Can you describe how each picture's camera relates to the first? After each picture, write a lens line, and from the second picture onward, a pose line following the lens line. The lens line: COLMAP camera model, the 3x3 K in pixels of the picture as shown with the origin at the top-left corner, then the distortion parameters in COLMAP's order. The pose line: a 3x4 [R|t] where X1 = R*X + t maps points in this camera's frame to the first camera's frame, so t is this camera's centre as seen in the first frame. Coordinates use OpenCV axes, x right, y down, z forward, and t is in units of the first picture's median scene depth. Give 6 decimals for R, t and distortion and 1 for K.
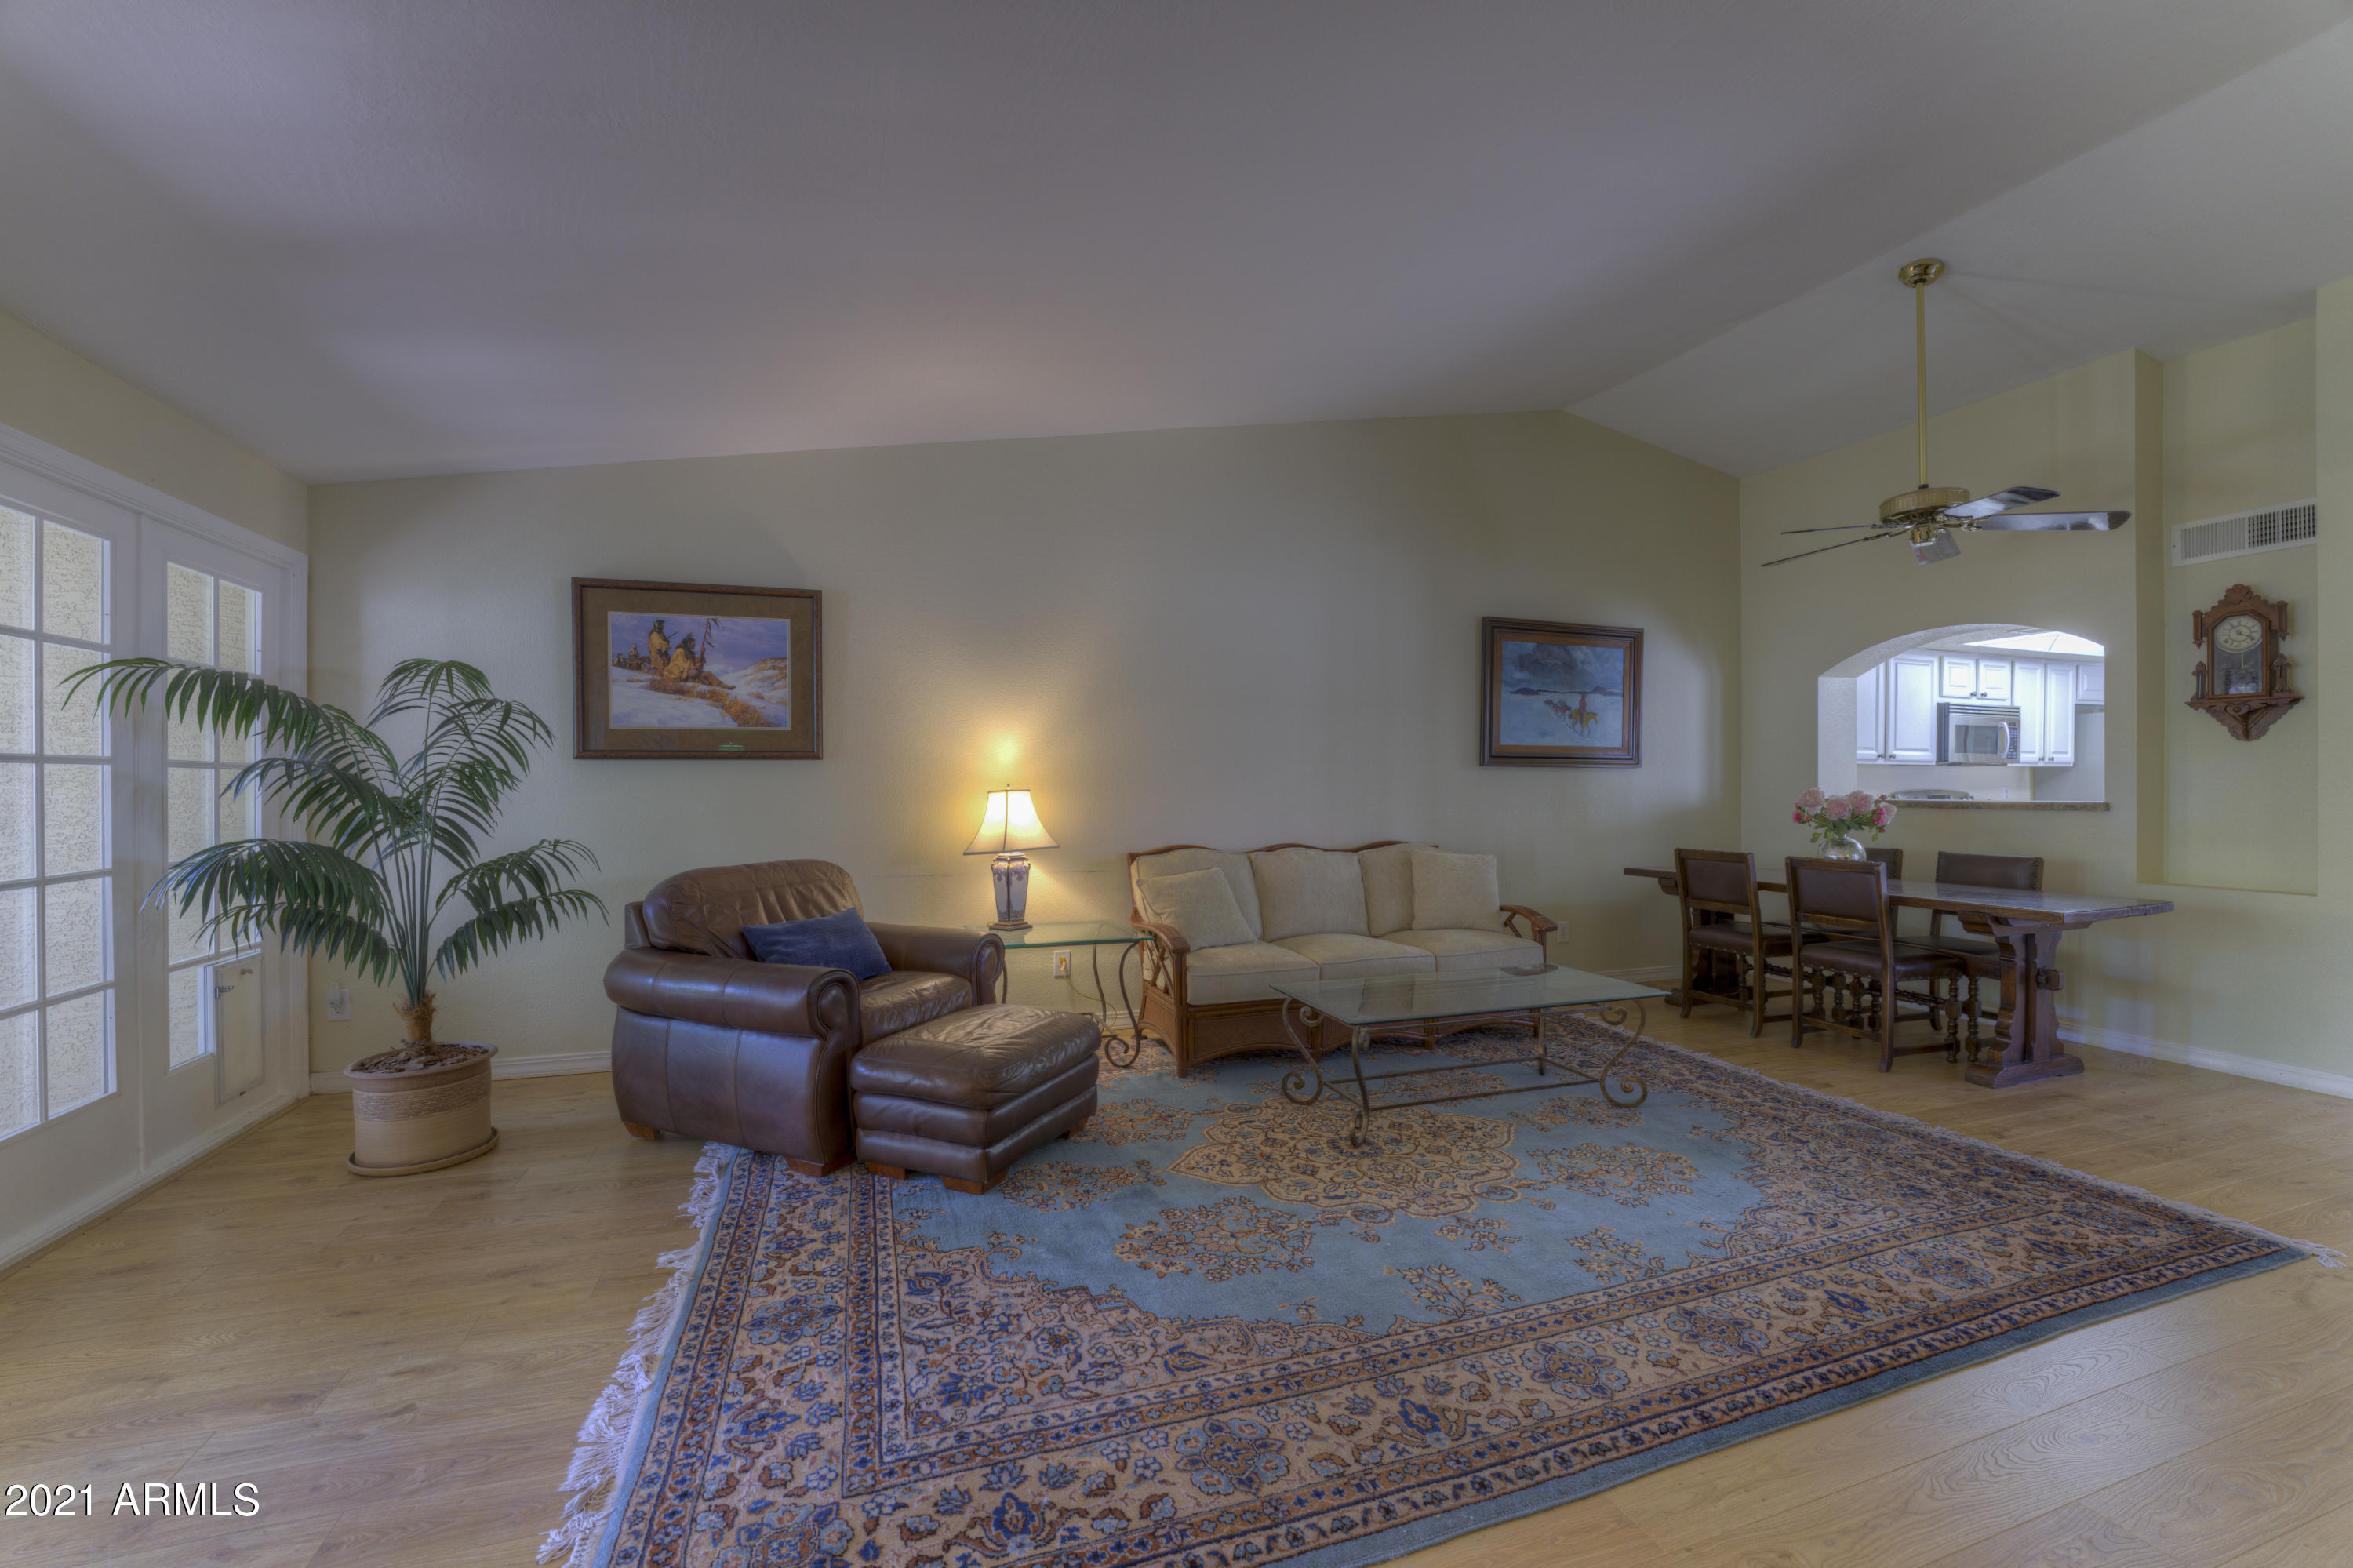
lens RADIAL K [[949.6, 0, 1176.8], [0, 949.6, 786.9], [0, 0, 1]] dist [-0.024672, 0.002902]
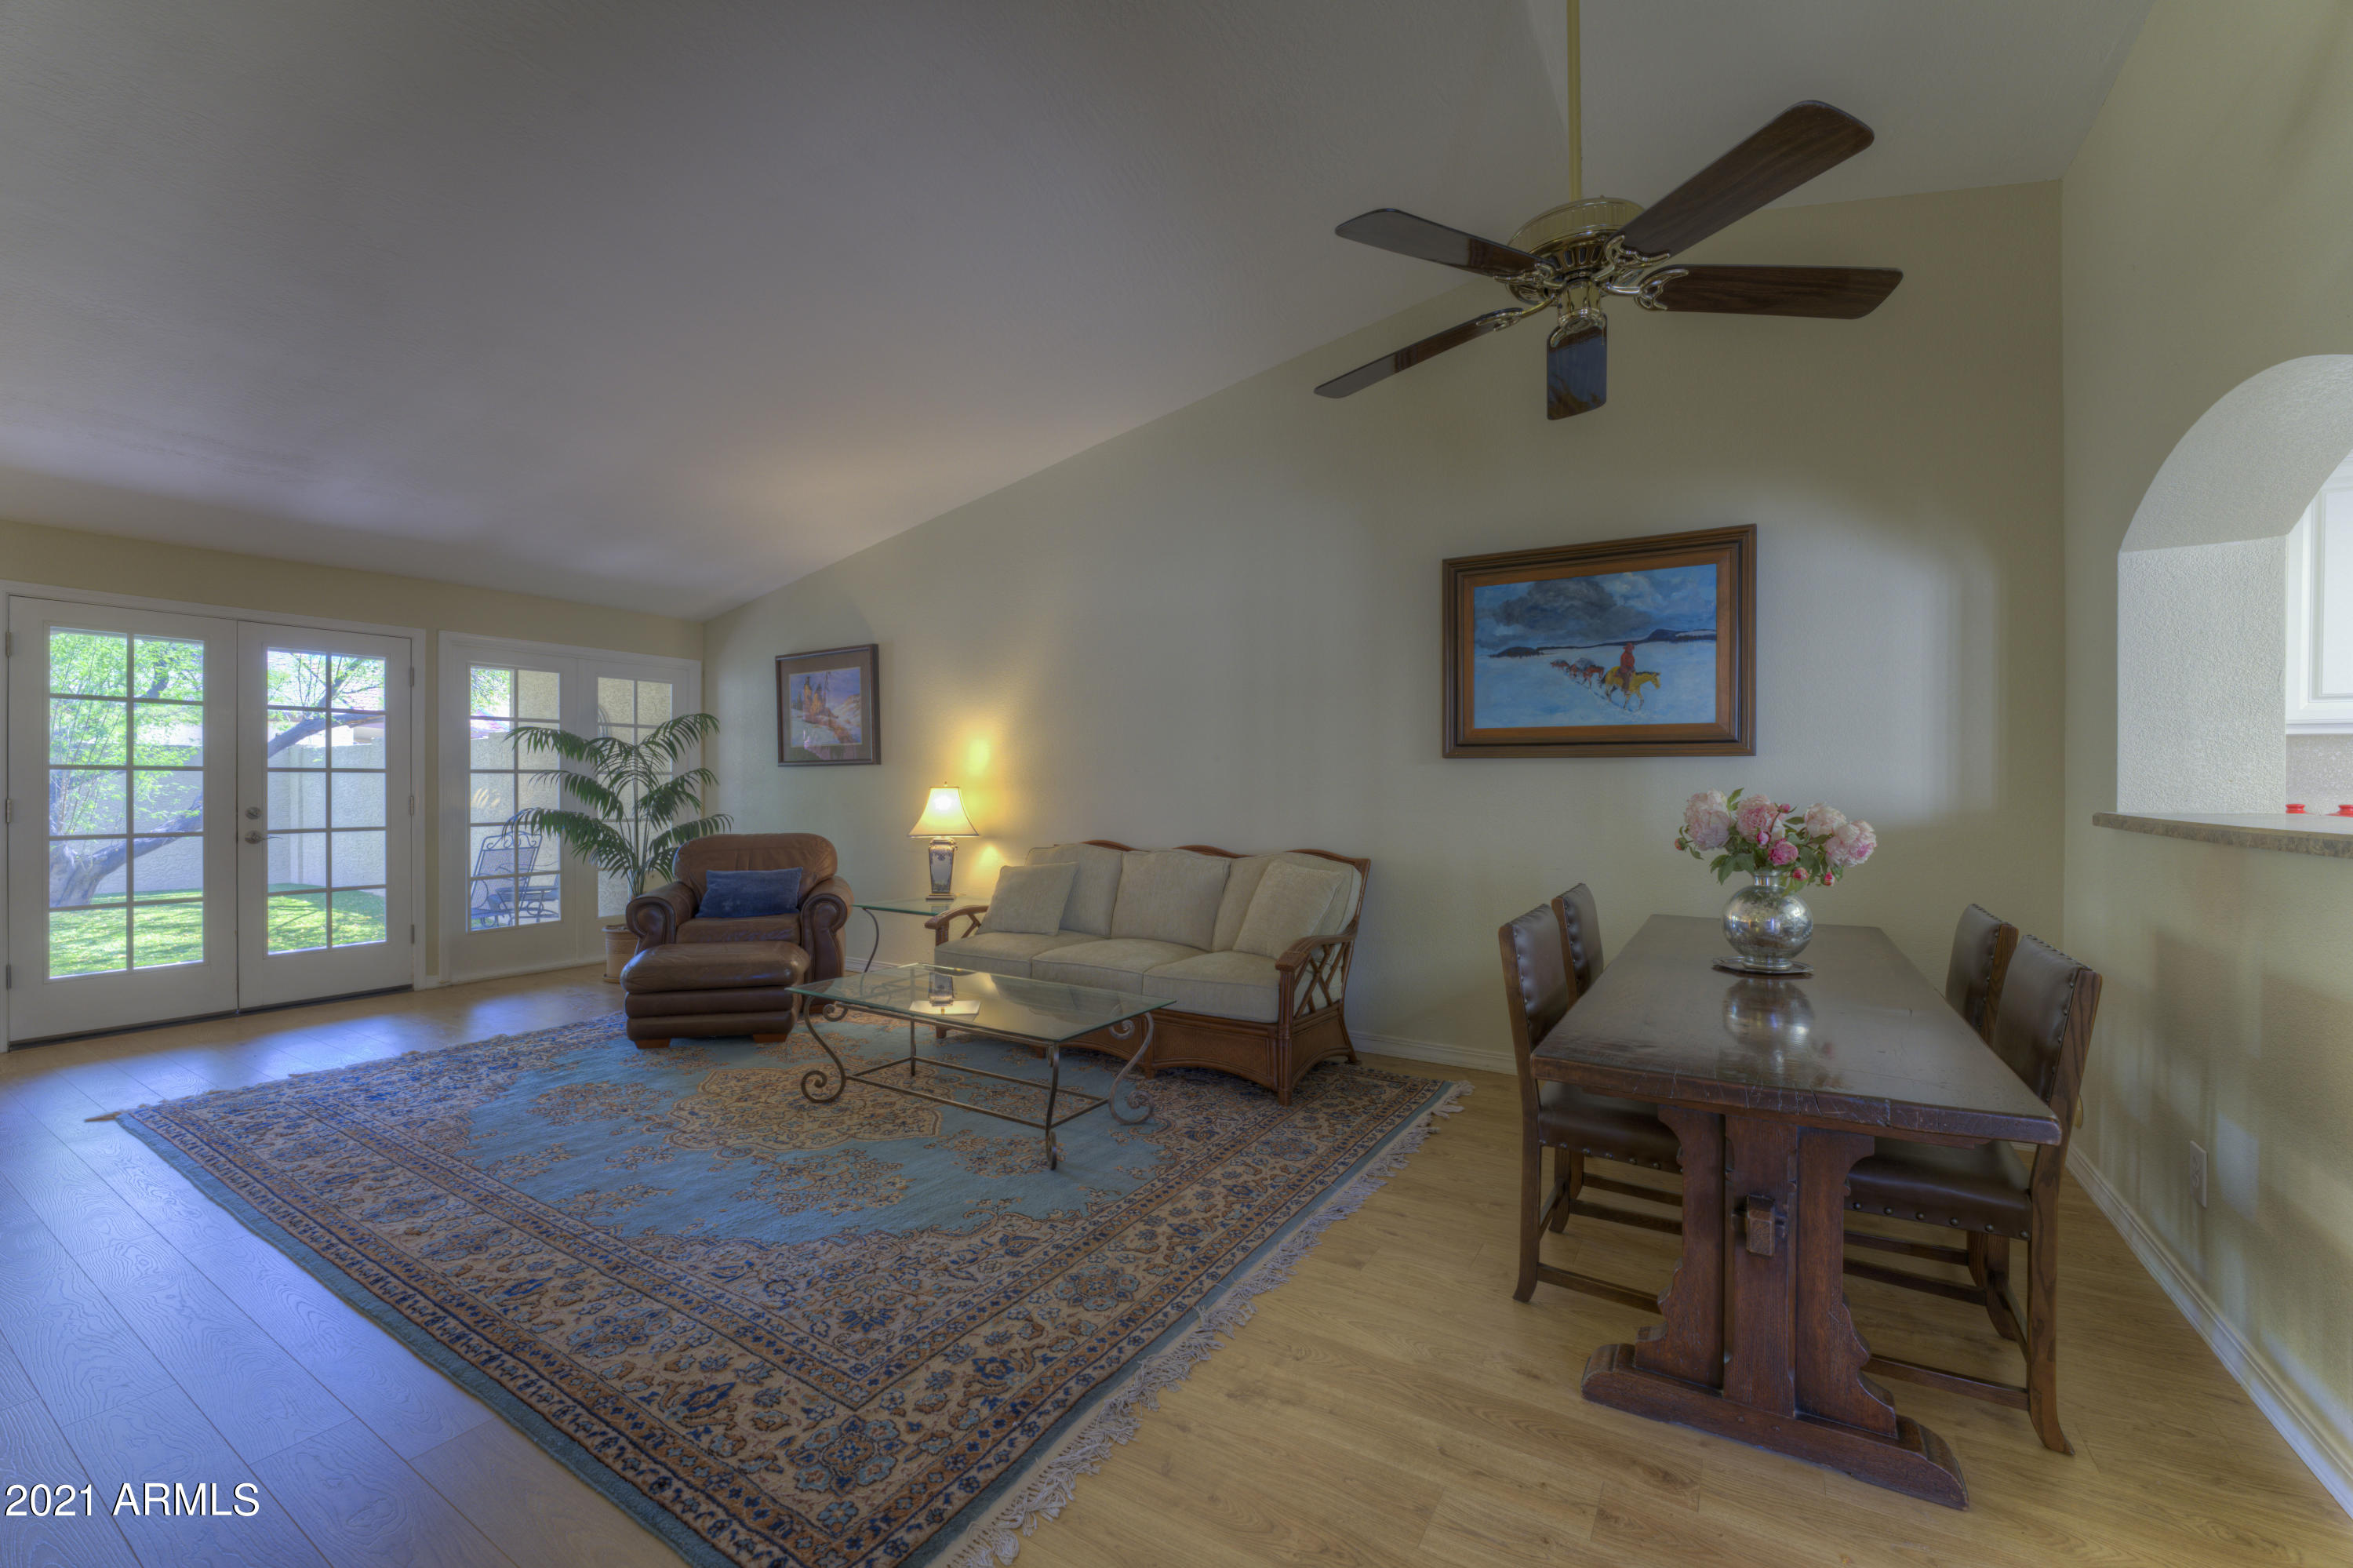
lens RADIAL K [[949.6, 0, 1171.0], [0, 949.6, 783.8], [0, 0, 1]] dist [-0.024672, 0.002902]
pose [[0.631363, 0.003416, -0.775480, 1.441104], [-0.000168, 0.999991, 0.004268, -0.009137], [0.775488, -0.002565, 0.631358, 0.657667]]
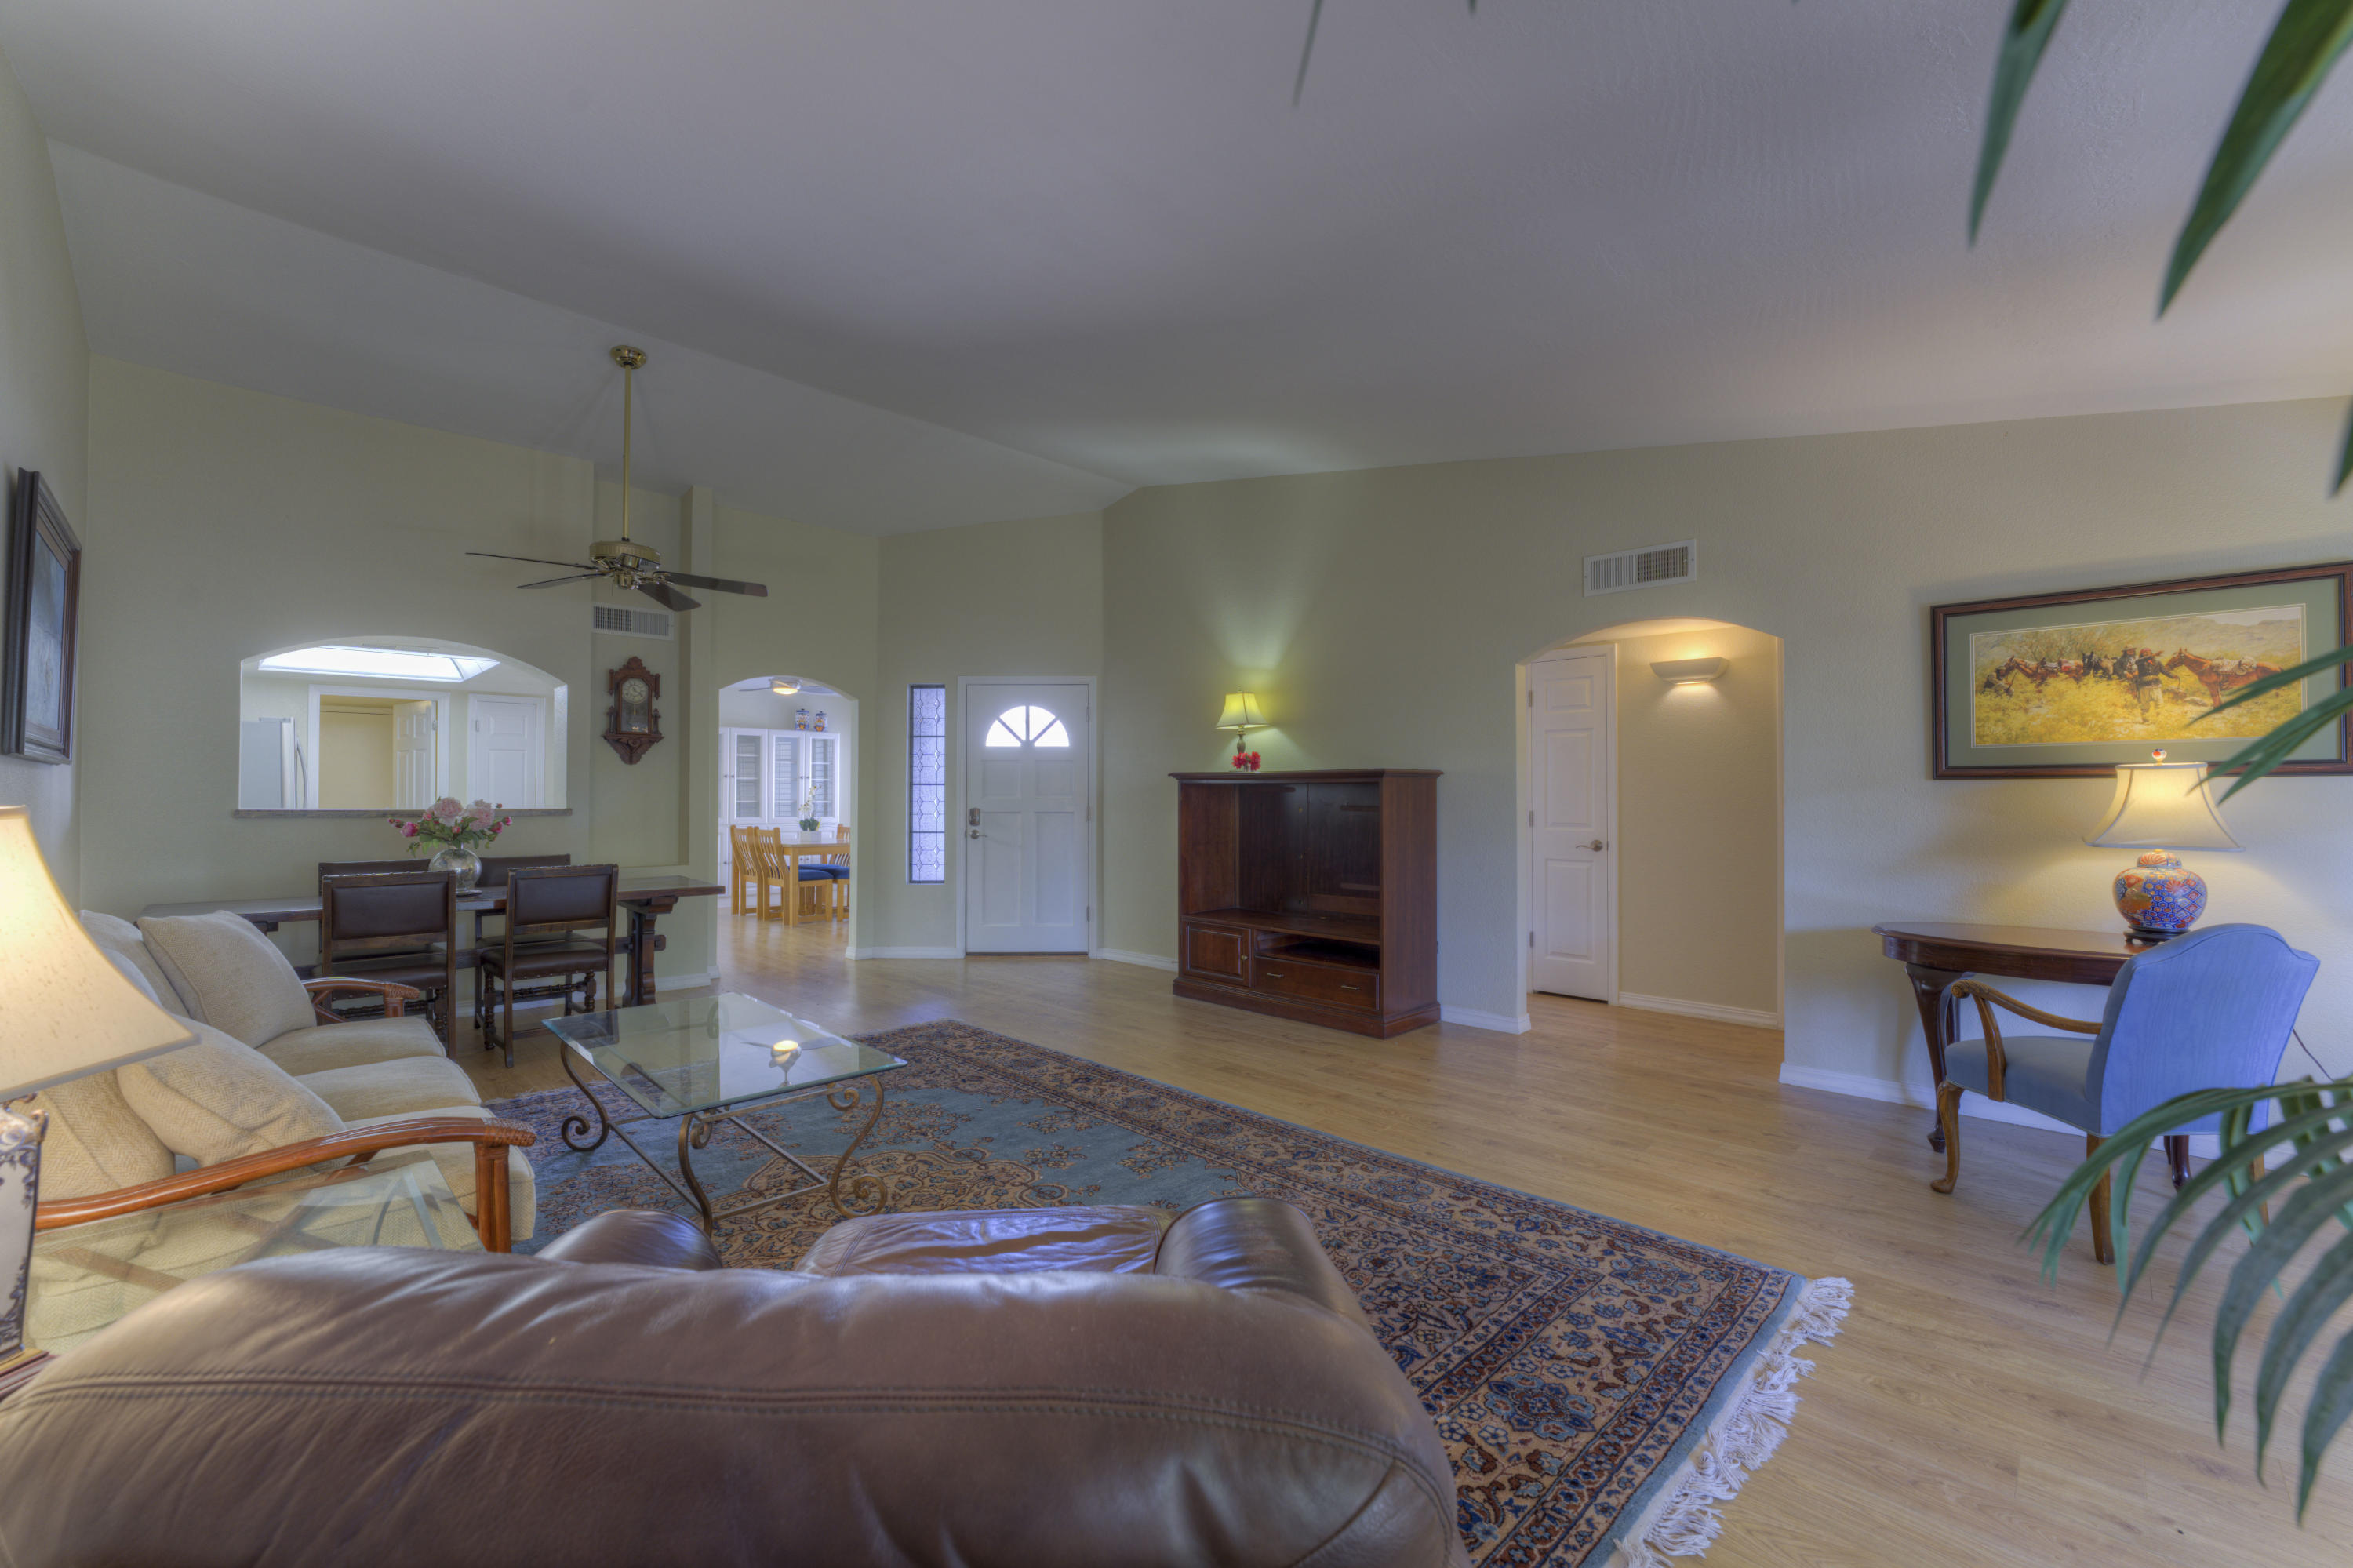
lens RADIAL K [[949.6, 0, 1148.7], [0, 949.6, 792.0], [0, 0, 1]] dist [-0.024672, 0.002902]
pose [[-0.414540, 0.000977, 0.910031, -0.750898], [-0.003489, 0.999990, -0.002663, -0.006600], [-0.910025, -0.004279, -0.414532, 1.207385]]
